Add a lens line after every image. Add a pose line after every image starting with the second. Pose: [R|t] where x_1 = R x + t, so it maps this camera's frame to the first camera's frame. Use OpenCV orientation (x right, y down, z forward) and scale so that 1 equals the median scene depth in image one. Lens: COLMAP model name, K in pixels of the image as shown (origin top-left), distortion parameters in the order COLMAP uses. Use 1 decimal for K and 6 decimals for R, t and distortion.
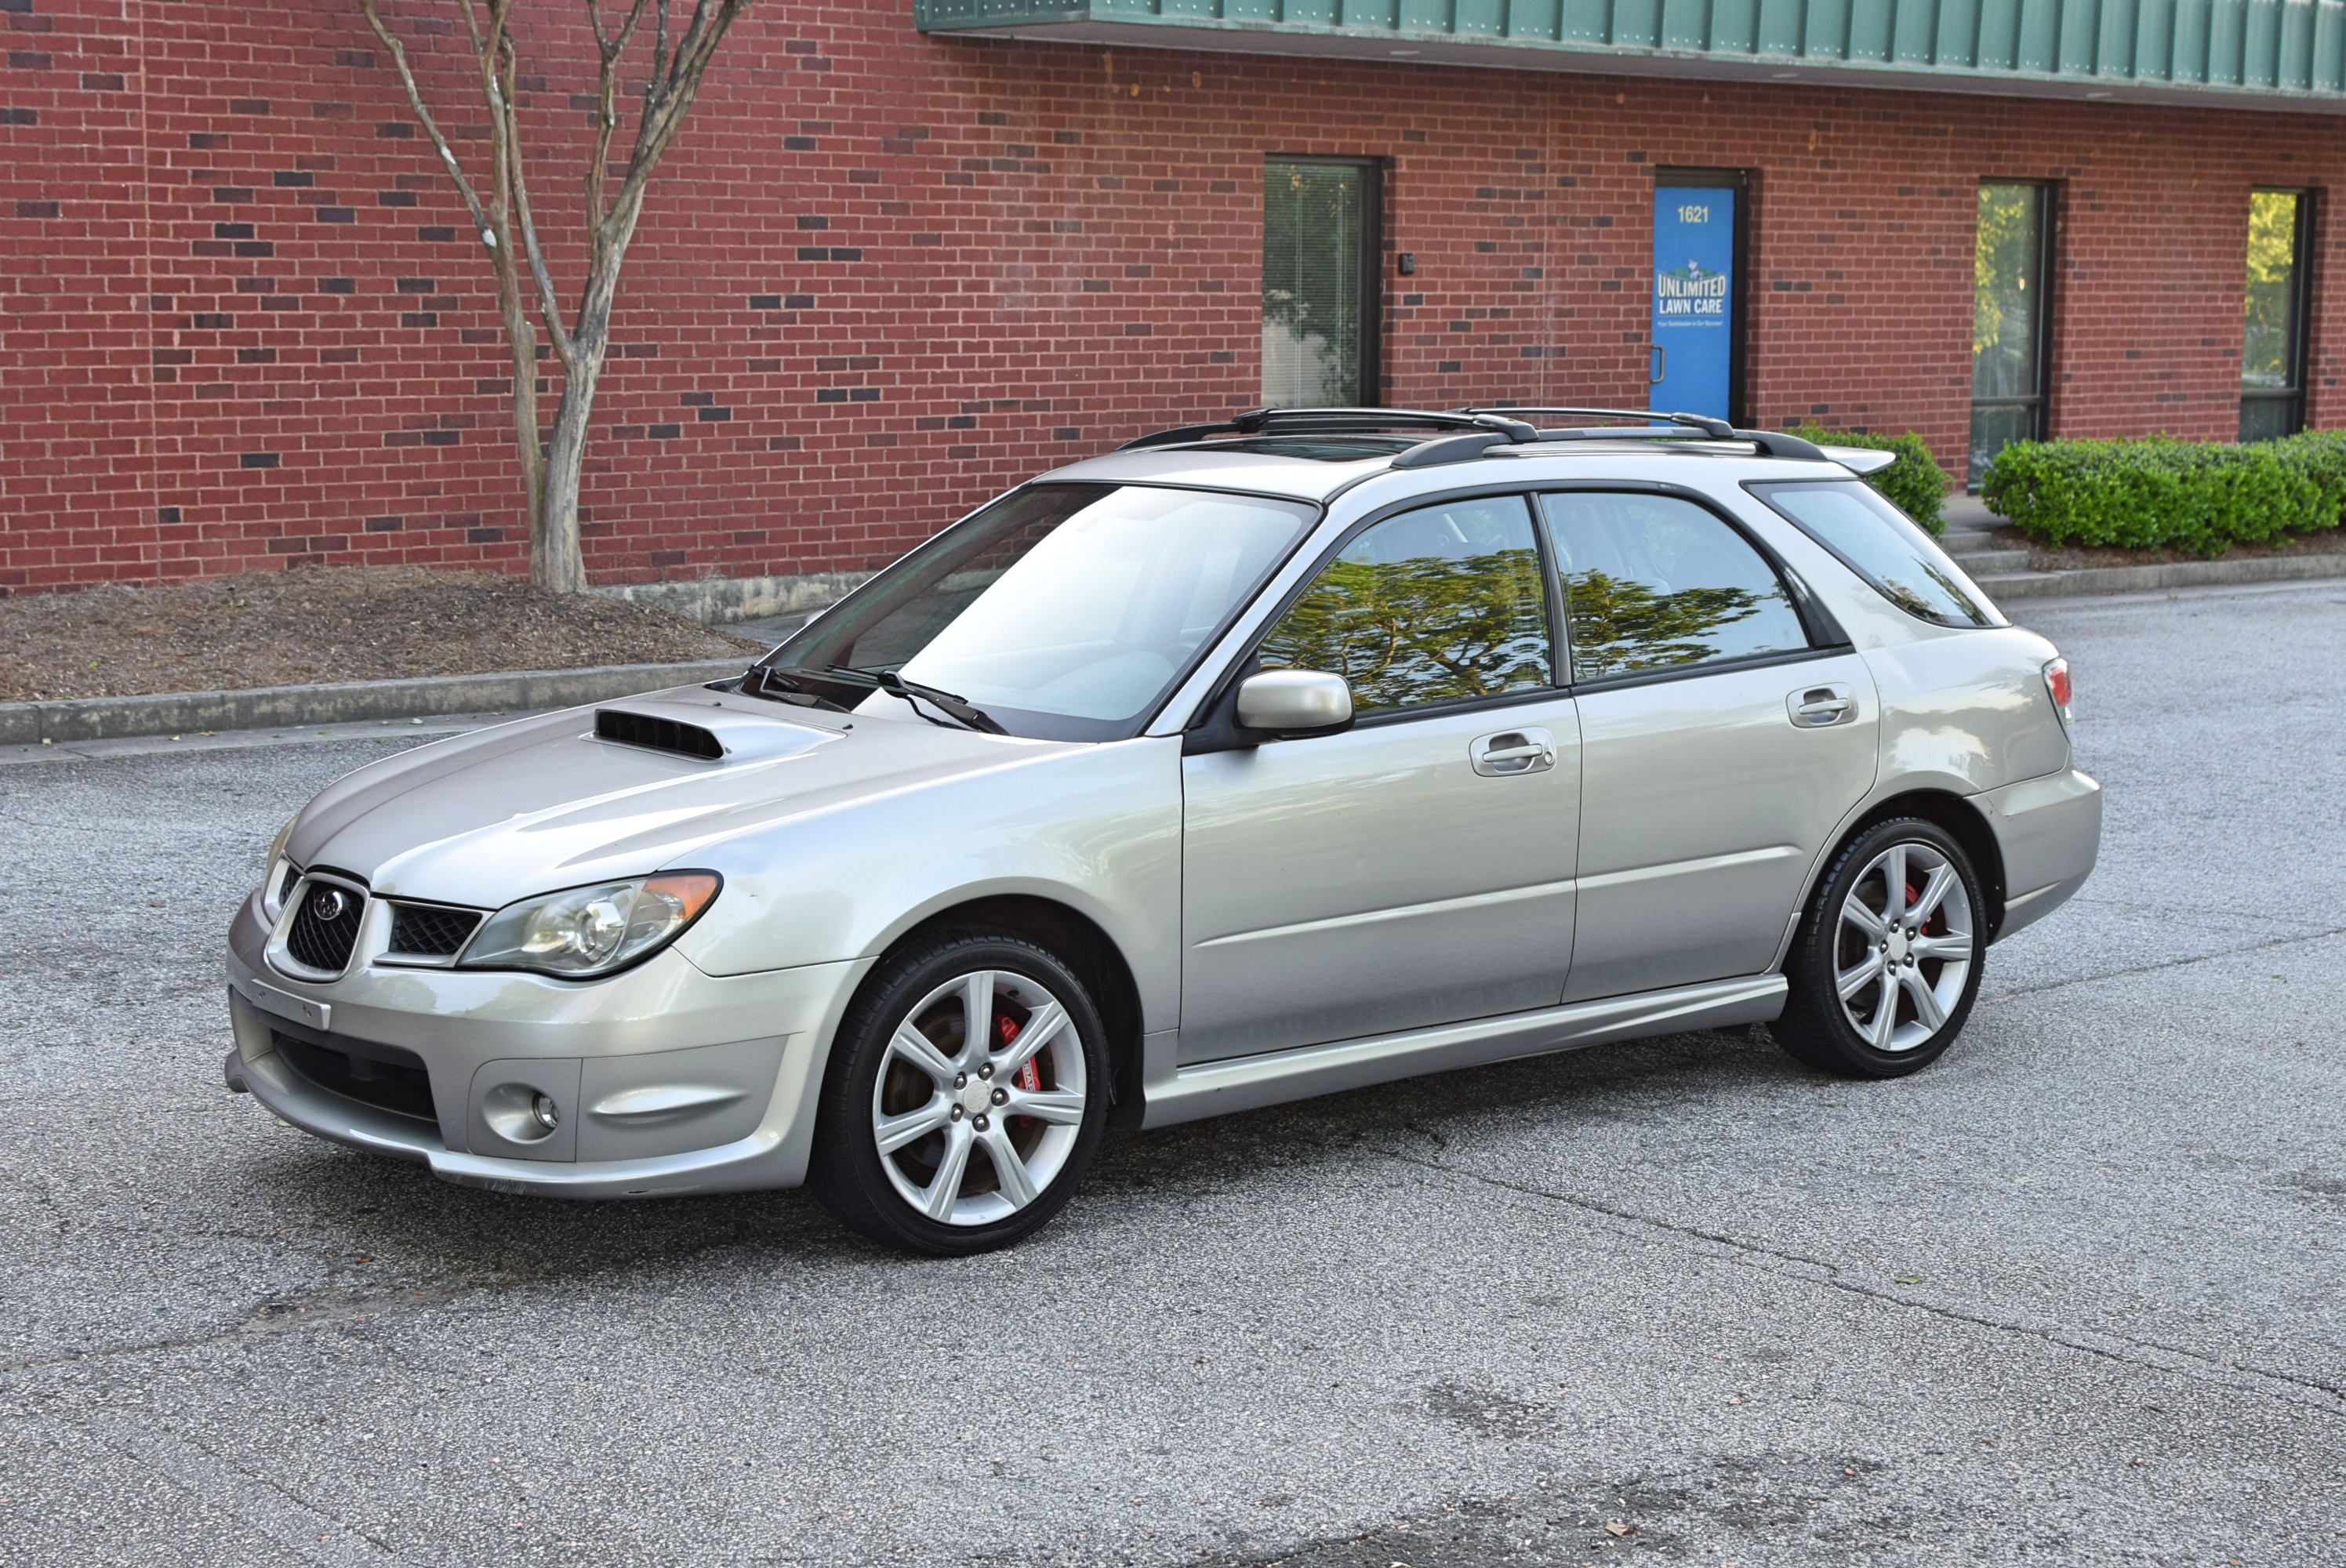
lens RADIAL K [[3559.2, 0, 1164.8], [0, 3559.2, 781.6], [0, 0, 1]] dist [0.002291, 0.000000]
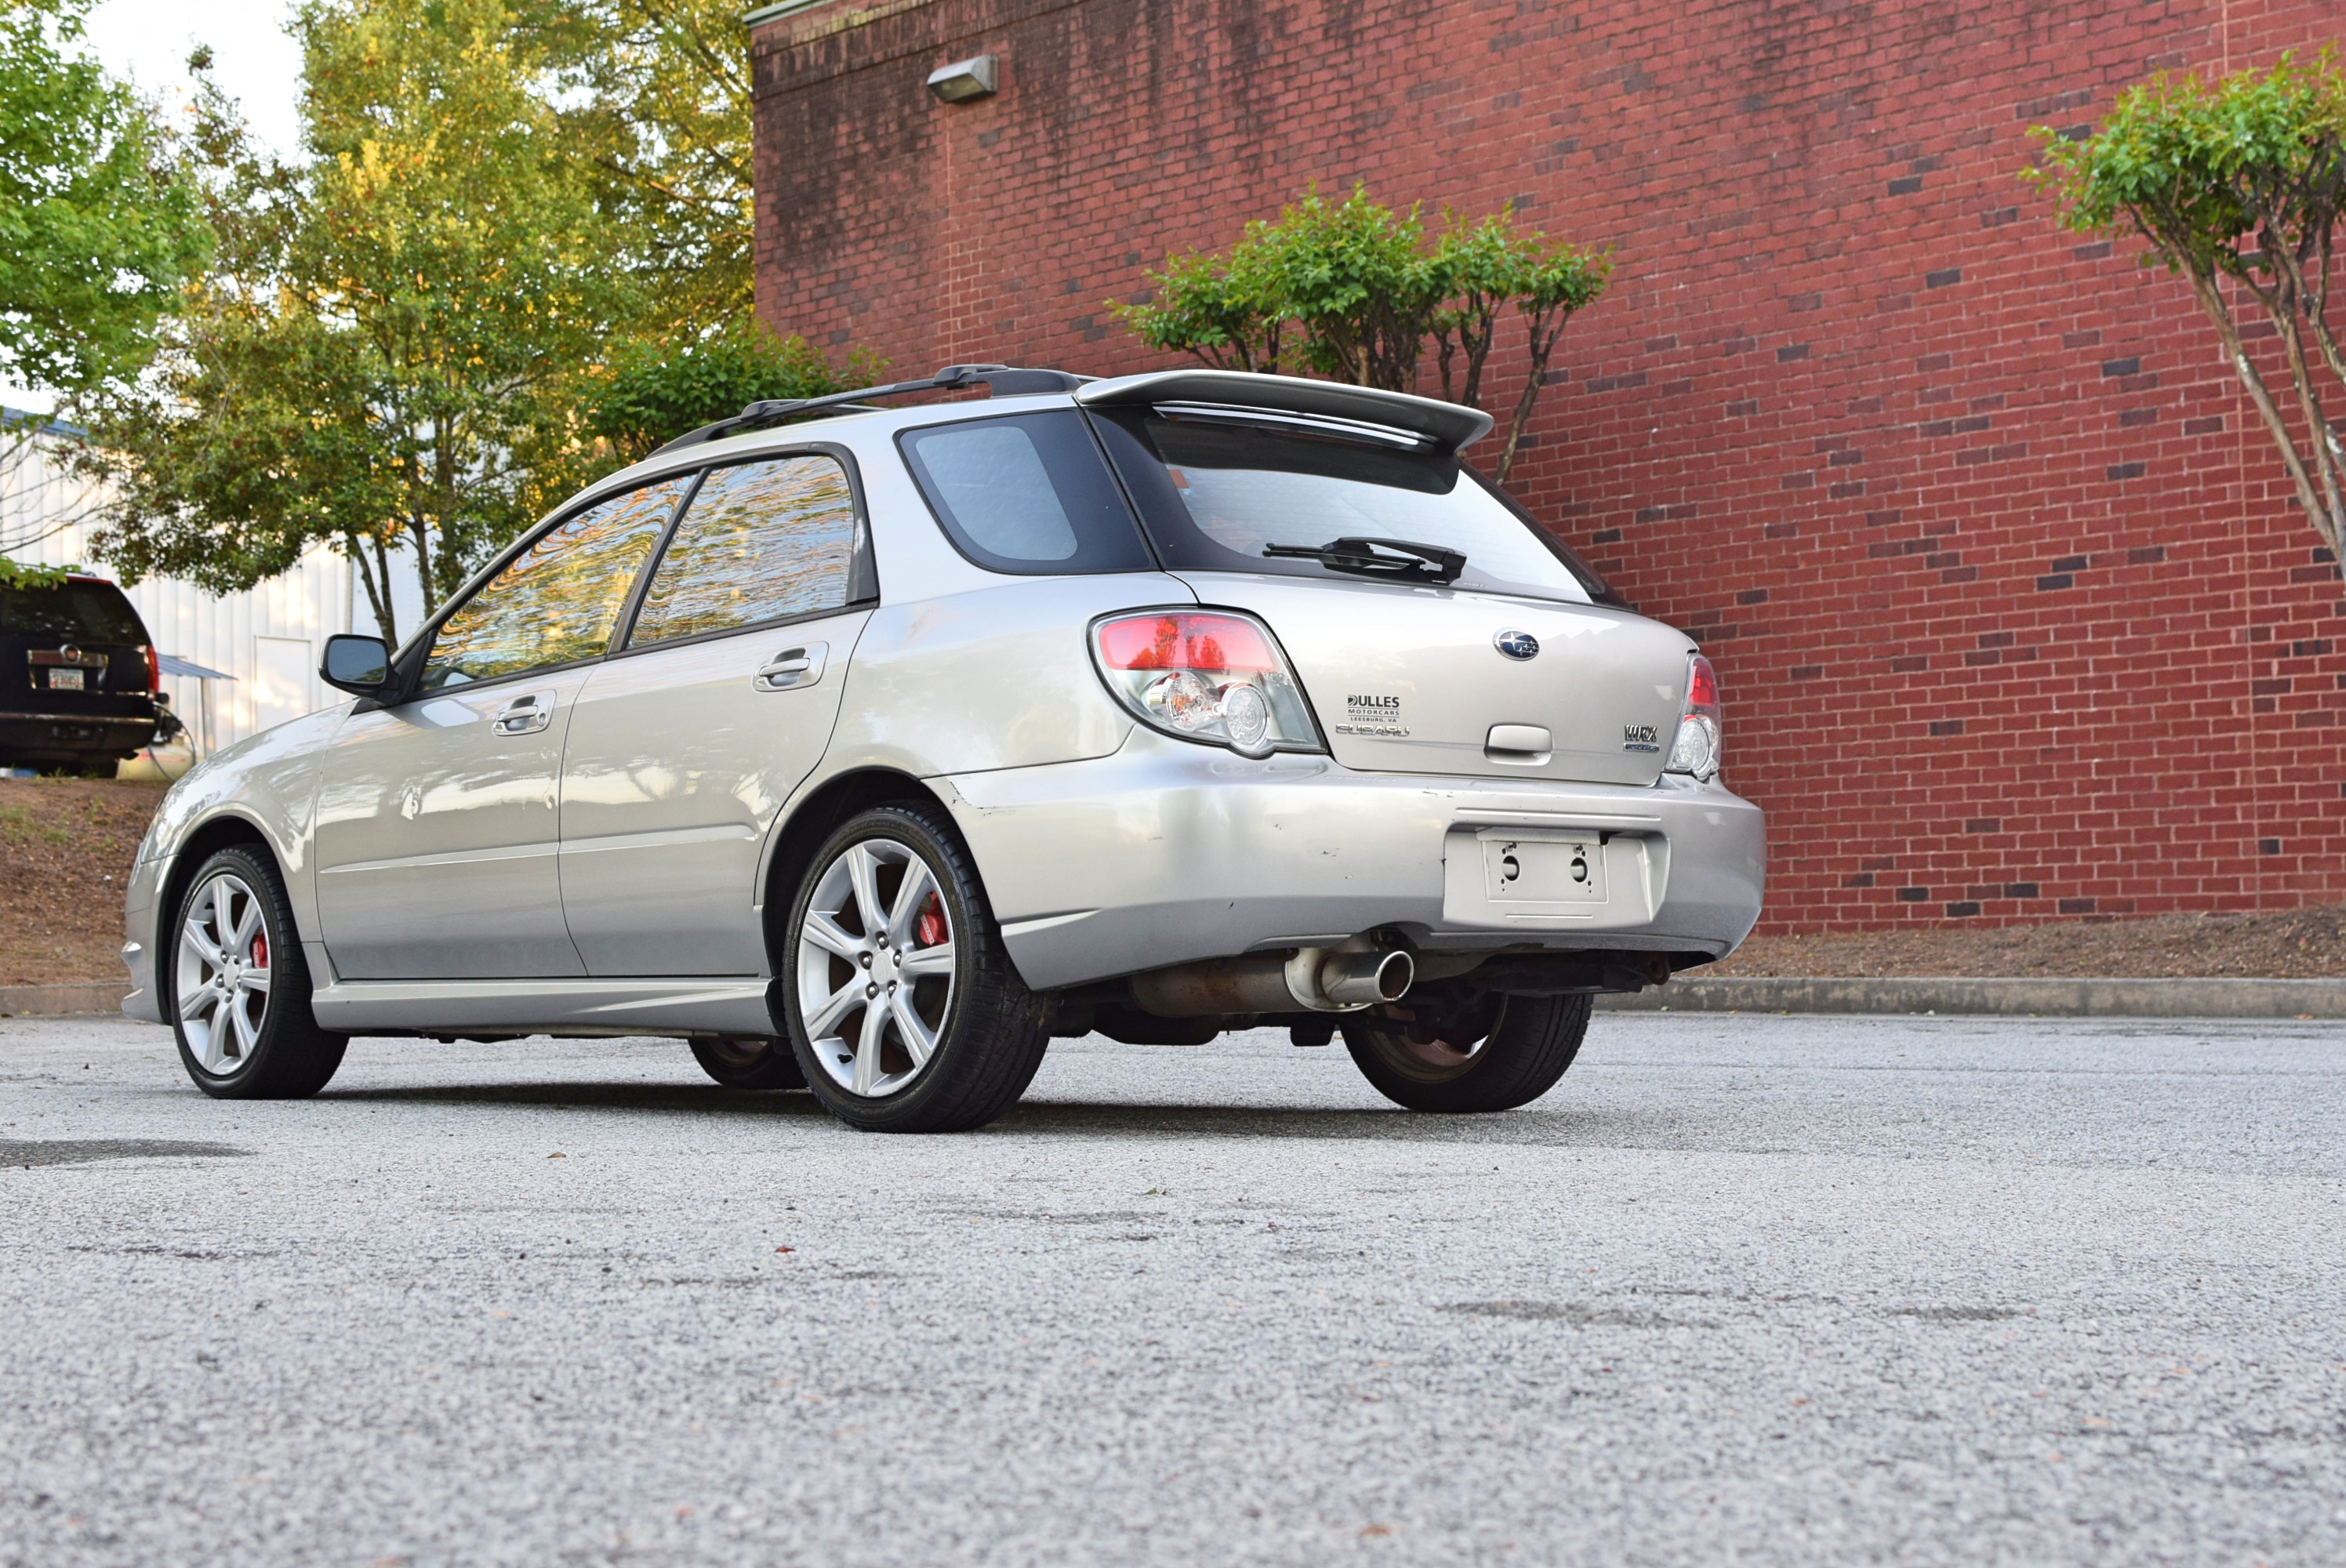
lens RADIAL K [[3559.2, 0, 1170.8], [0, 3559.2, 780.6], [0, 0, 1]] dist [0.002291, 0.000000]
pose [[0.064813, -0.056579, -0.996292, 0.698353], [-0.122977, 0.990328, -0.064240, 0.007771], [0.990291, 0.126684, 0.057228, 0.655723]]
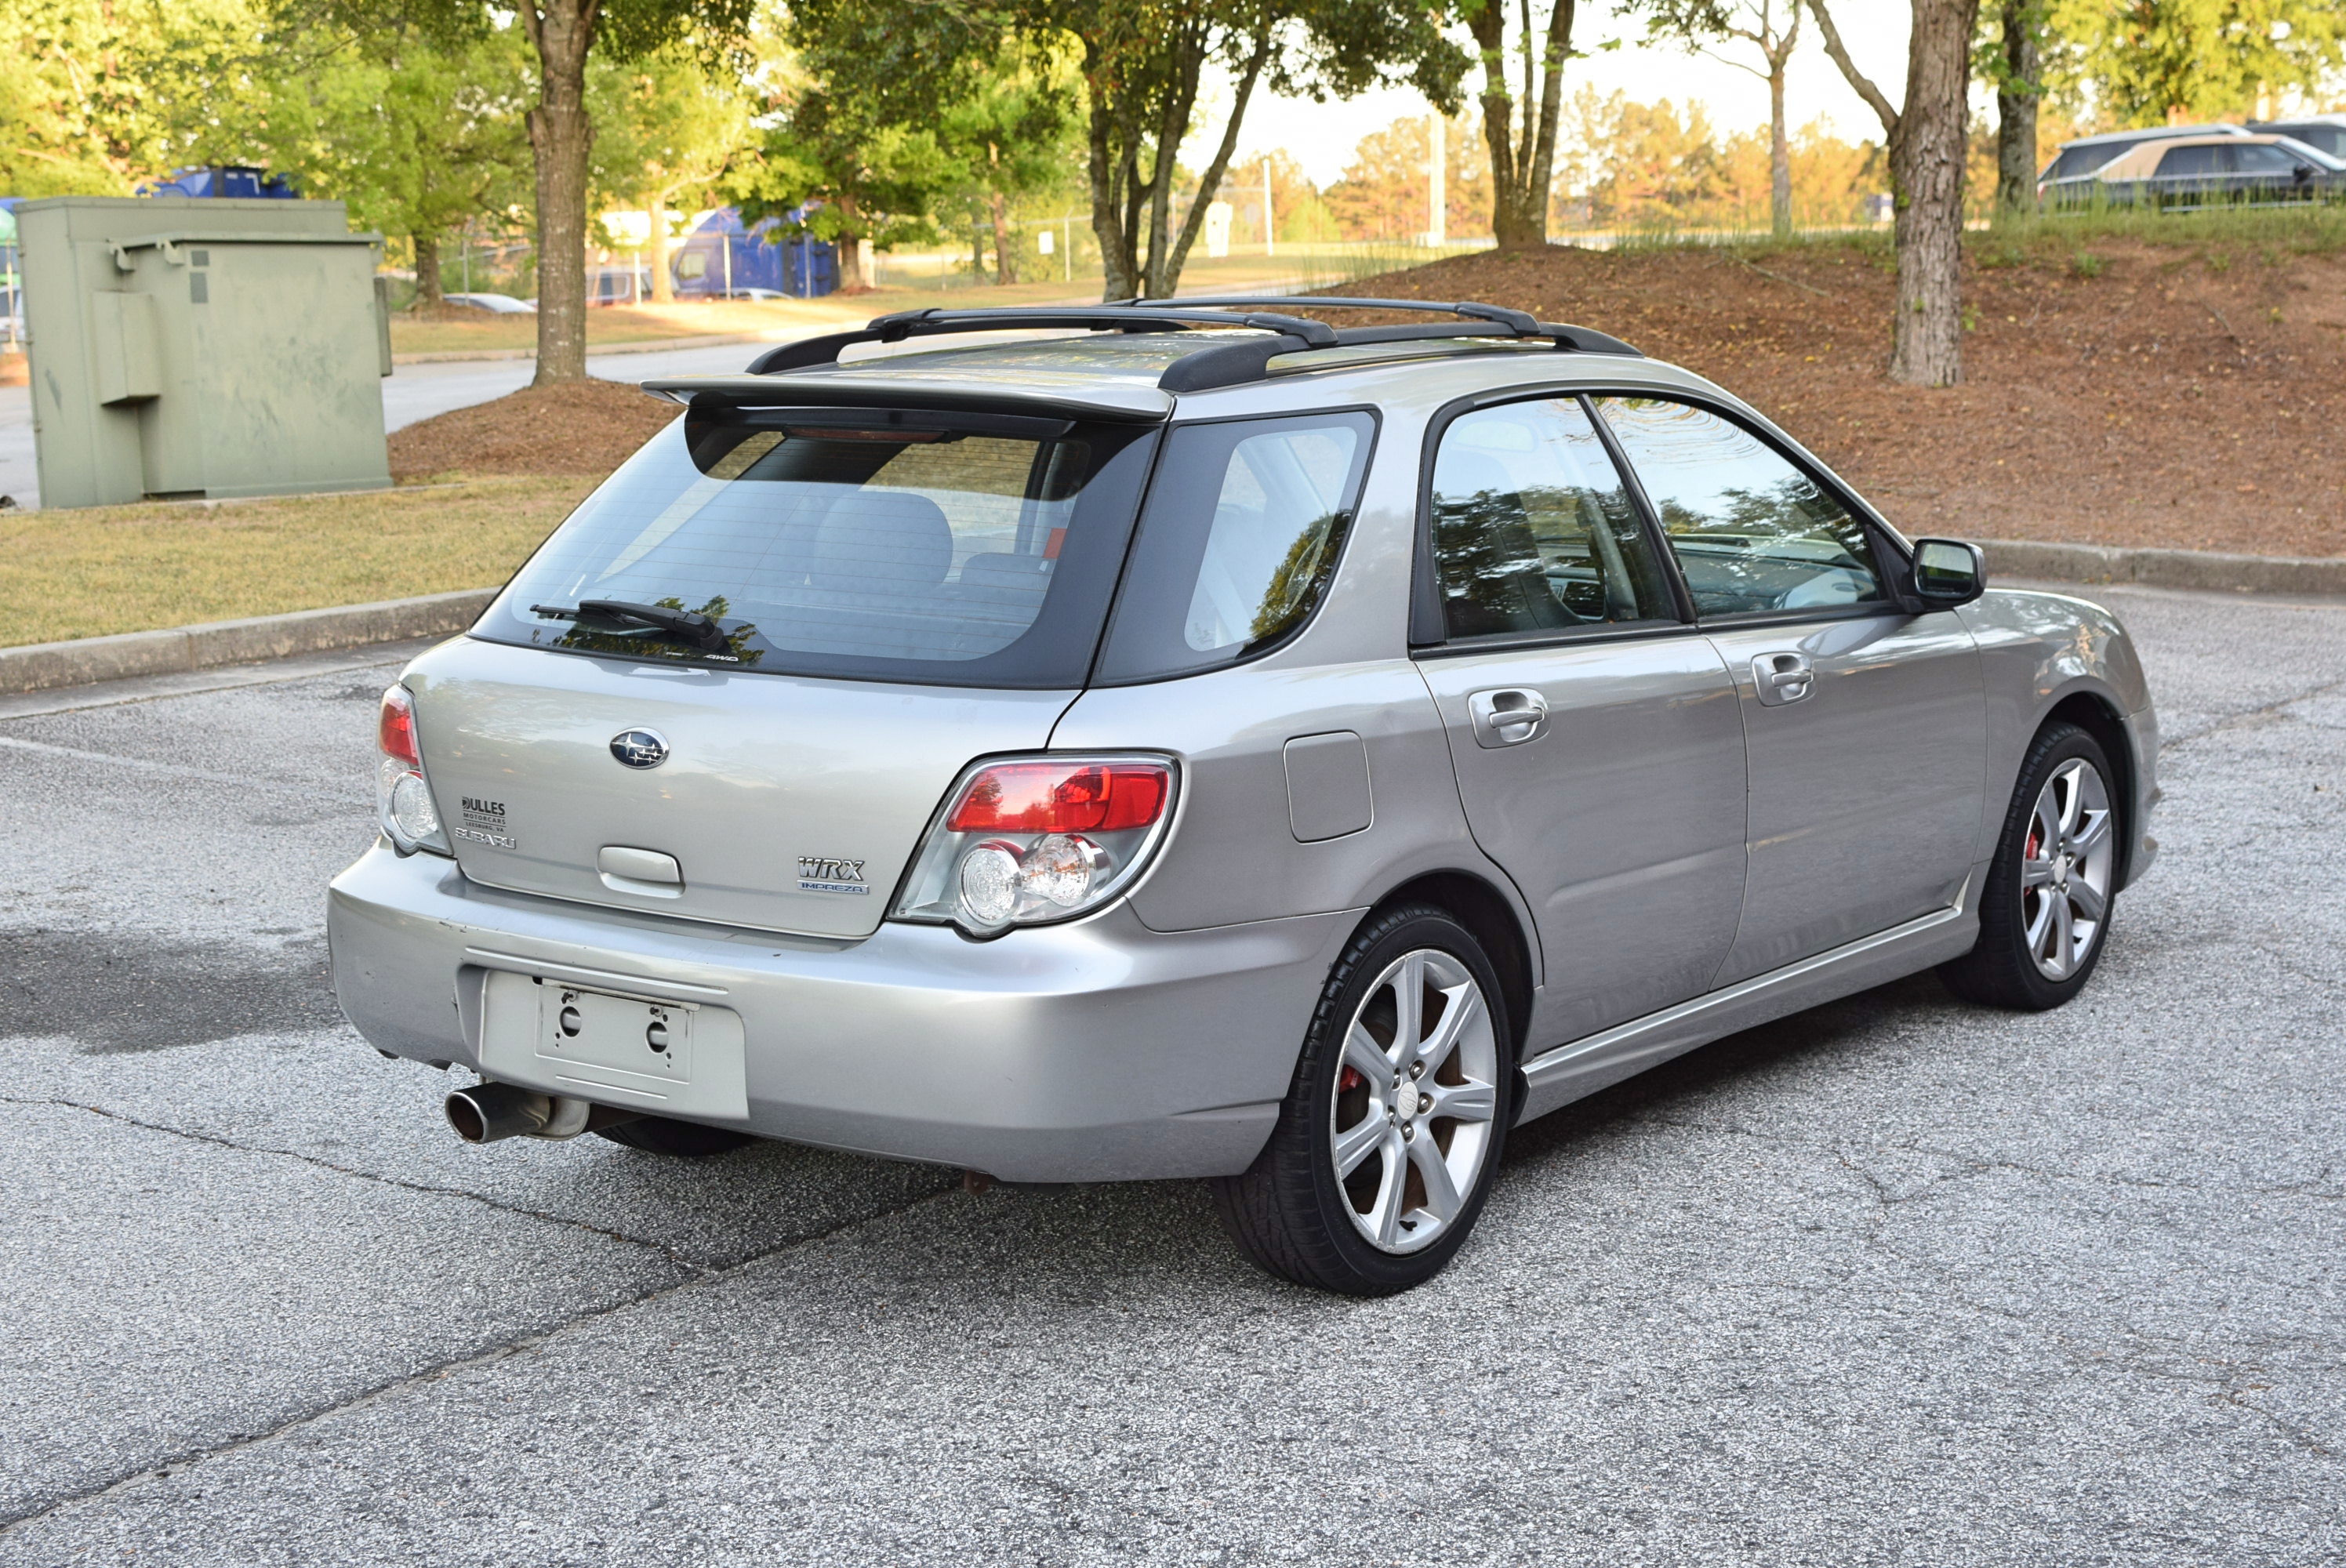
lens RADIAL K [[3559.2, 0, 1163.7], [0, 3559.2, 791.0], [0, 0, 1]] dist [0.002291, 0.000000]
pose [[-0.965203, 0.046506, -0.257331, 0.329881], [-0.026497, 0.961601, 0.273169, -0.127618], [0.260154, 0.270482, -0.926909, 1.039450]]
